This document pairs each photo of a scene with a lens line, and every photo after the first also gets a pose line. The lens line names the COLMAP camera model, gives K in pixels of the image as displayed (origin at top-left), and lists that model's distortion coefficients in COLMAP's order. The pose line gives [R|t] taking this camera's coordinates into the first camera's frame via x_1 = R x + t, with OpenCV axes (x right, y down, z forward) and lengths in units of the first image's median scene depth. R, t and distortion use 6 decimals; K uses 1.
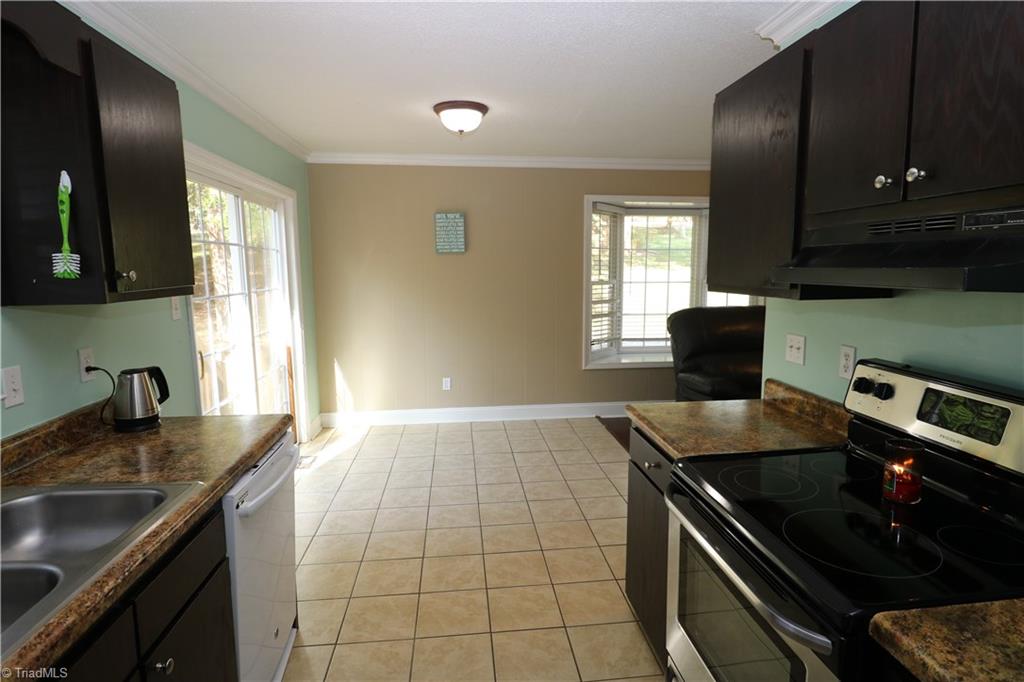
lens RADIAL K [[553.9, 0, 512.7], [0, 553.9, 343.2], [0, 0, 1]] dist [-0.001806, -0.003275]
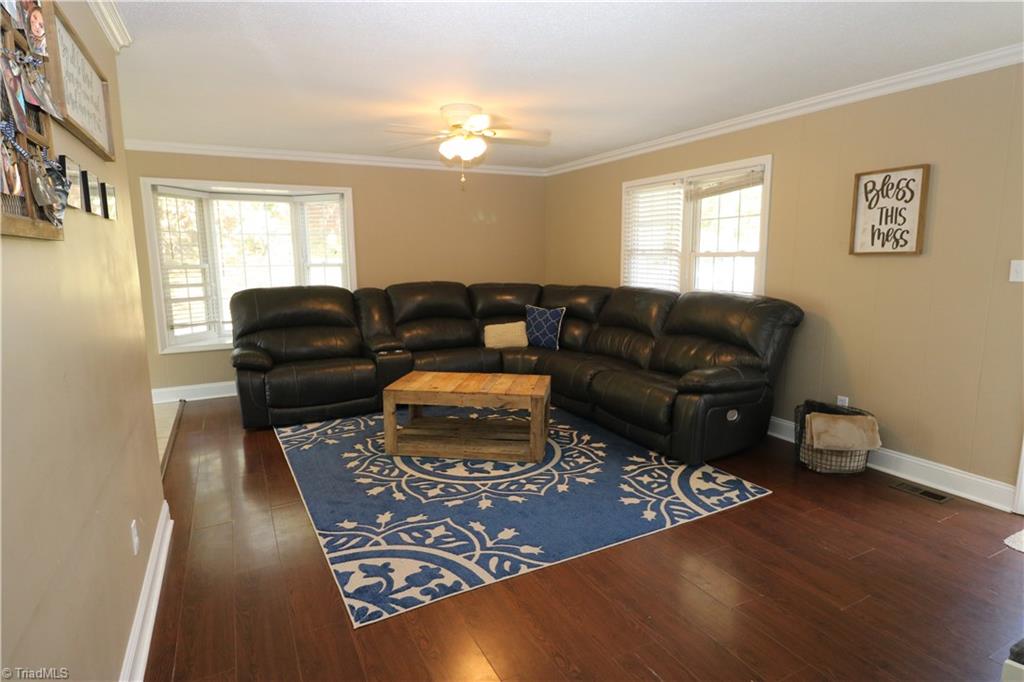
lens RADIAL K [[553.9, 0, 519.7], [0, 553.9, 339.9], [0, 0, 1]] dist [-0.001806, -0.003275]
pose [[0.928082, -0.059855, 0.367535, 0.371583], [0.052355, 0.998167, 0.030351, 0.025915], [-0.368678, -0.008926, 0.929514, -0.164528]]
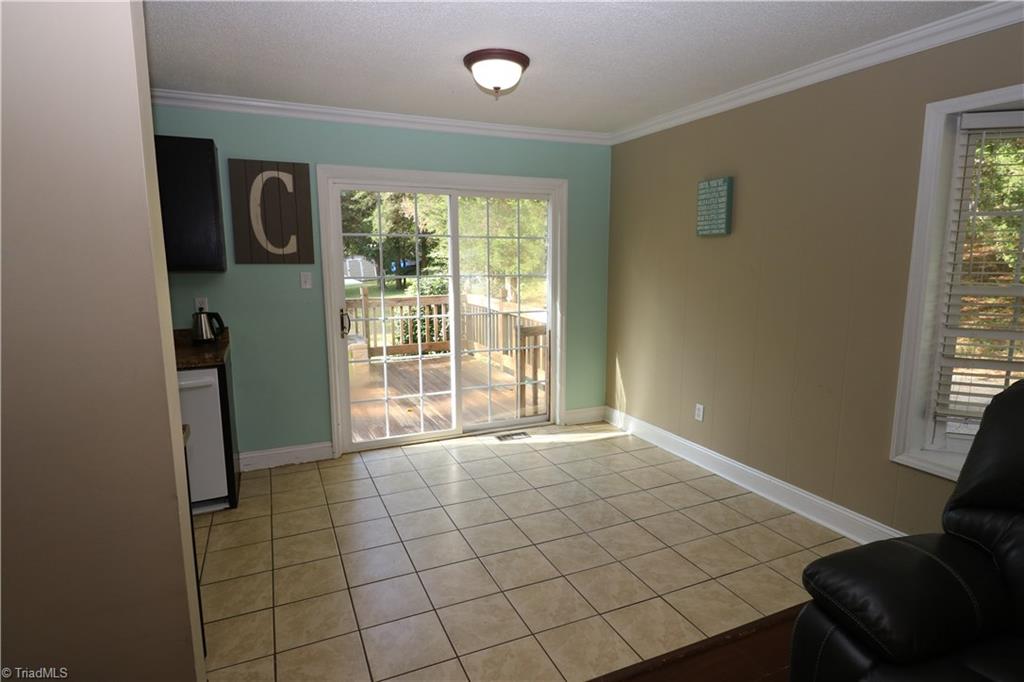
lens RADIAL K [[553.9, 0, 513.1], [0, 553.9, 337.2], [0, 0, 1]] dist [-0.001806, -0.003275]
pose [[0.307174, 0.142528, -0.940920, 0.488627], [-0.129604, 0.985774, 0.107012, -0.073114], [0.942787, 0.089076, 0.321276, 0.517441]]
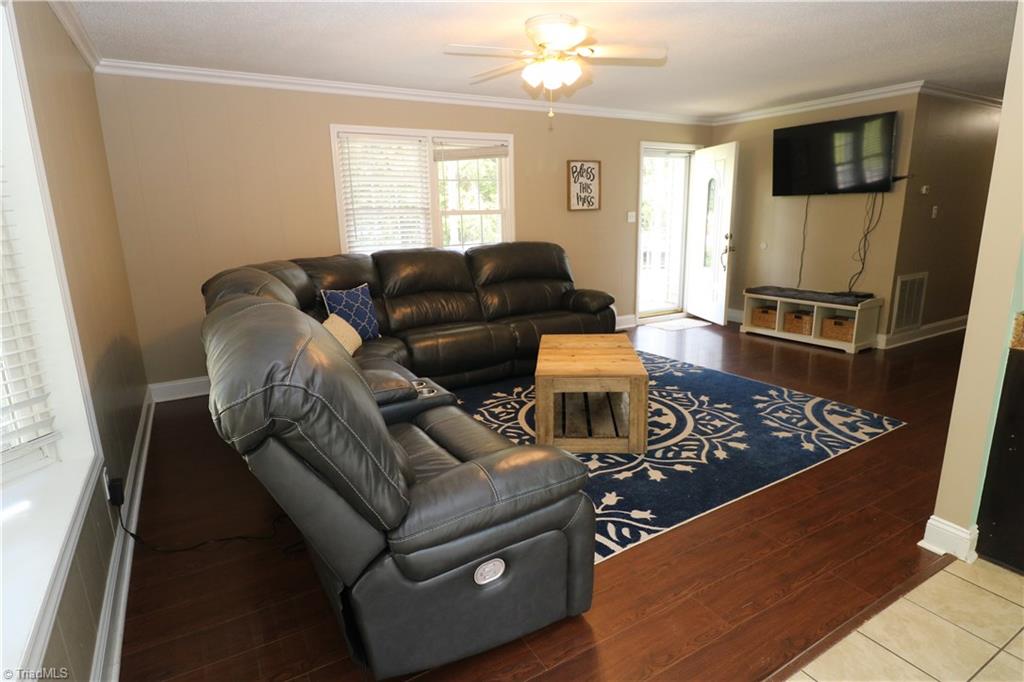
lens RADIAL K [[553.9, 0, 518.2], [0, 553.9, 340.7], [0, 0, 1]] dist [-0.001806, -0.003275]
pose [[-0.421020, -0.195091, 0.885823, 0.012554], [0.139856, 0.950955, 0.275907, -0.112964], [-0.896205, 0.240050, -0.373086, 0.910736]]
